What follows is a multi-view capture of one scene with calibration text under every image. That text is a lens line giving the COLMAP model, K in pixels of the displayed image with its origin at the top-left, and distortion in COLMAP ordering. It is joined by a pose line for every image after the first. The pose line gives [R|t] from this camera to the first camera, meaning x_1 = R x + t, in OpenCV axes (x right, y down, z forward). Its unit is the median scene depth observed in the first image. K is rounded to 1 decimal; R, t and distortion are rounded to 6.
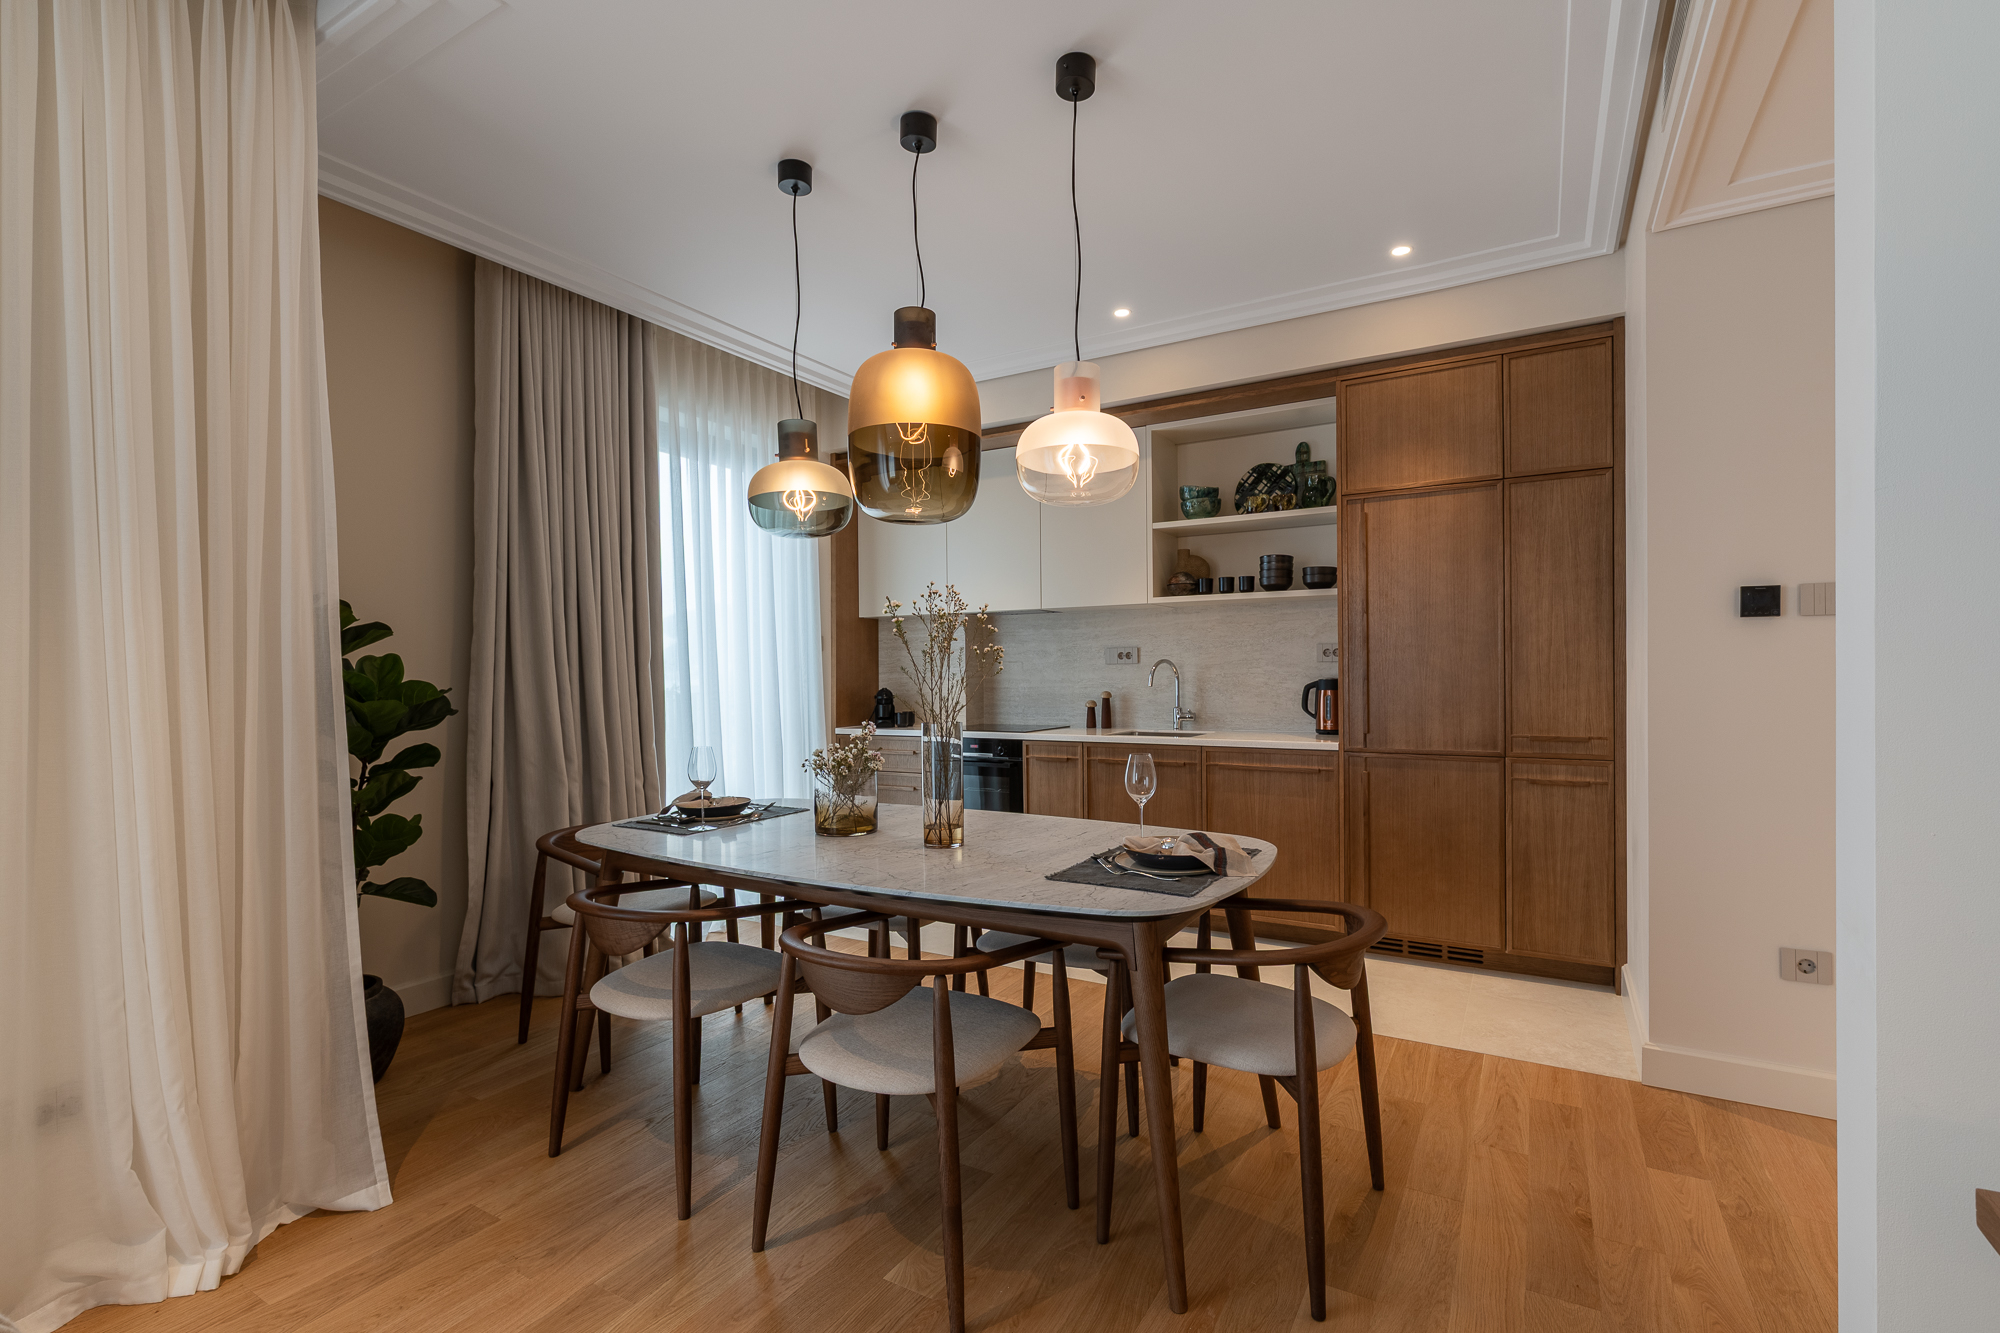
lens RADIAL K [[893.2, 0, 1012.3], [0, 893.2, 677.3], [0, 0, 1]] dist [0.001757, 0.000315]
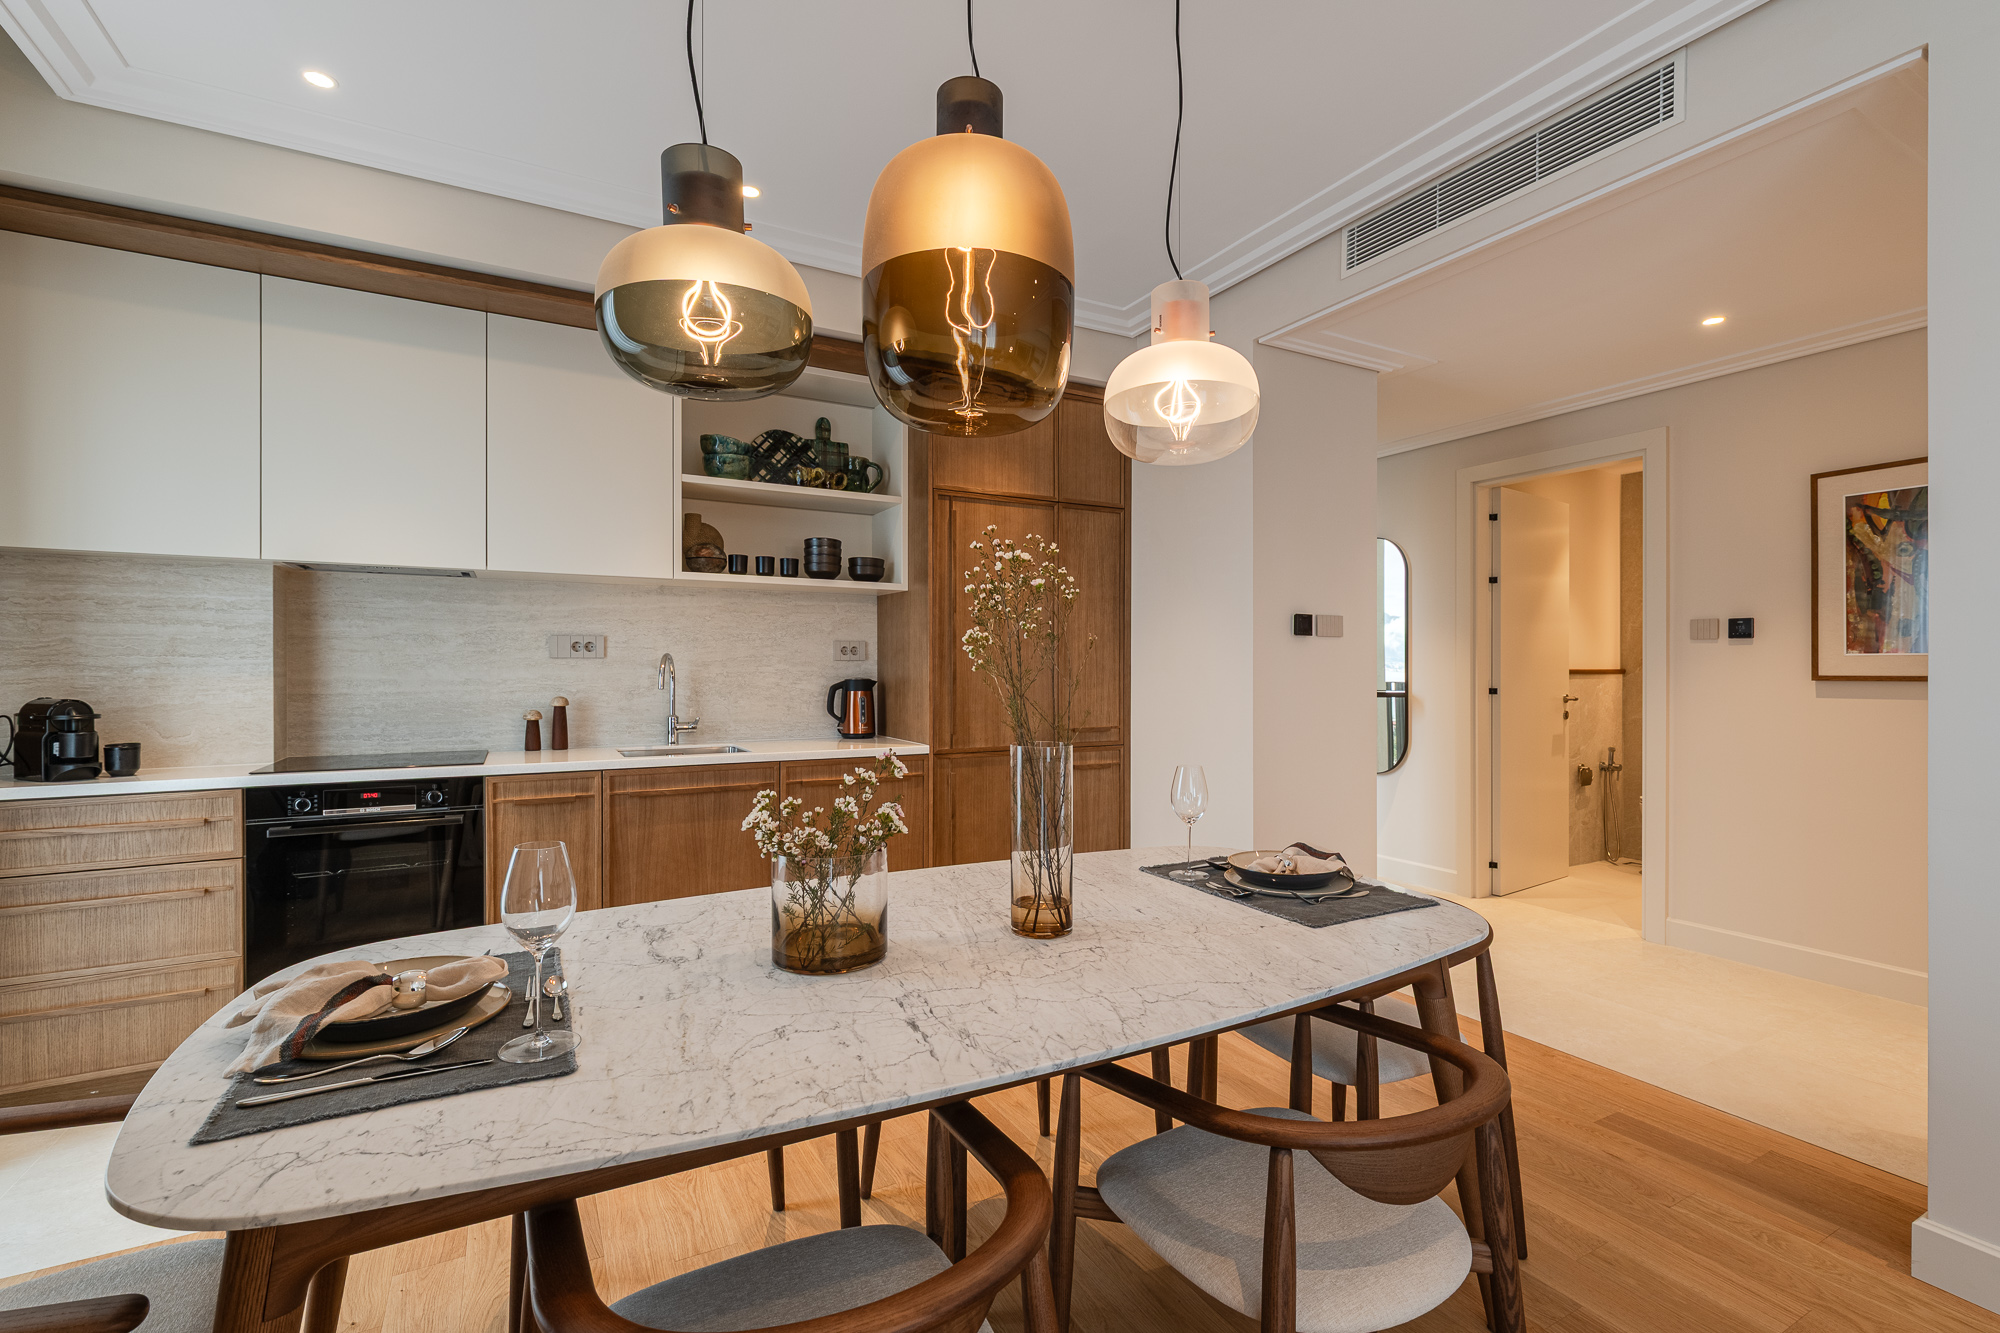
lens RADIAL K [[889.1, 0, 1013.8], [0, 889.1, 669.5], [0, 0, 1]] dist [0.001839, -0.000304]
pose [[0.505541, 0.010433, 0.862739, -0.412491], [-0.000518, 0.999930, -0.011789, 0.003217], [-0.862802, 0.005513, 0.505511, 0.442943]]
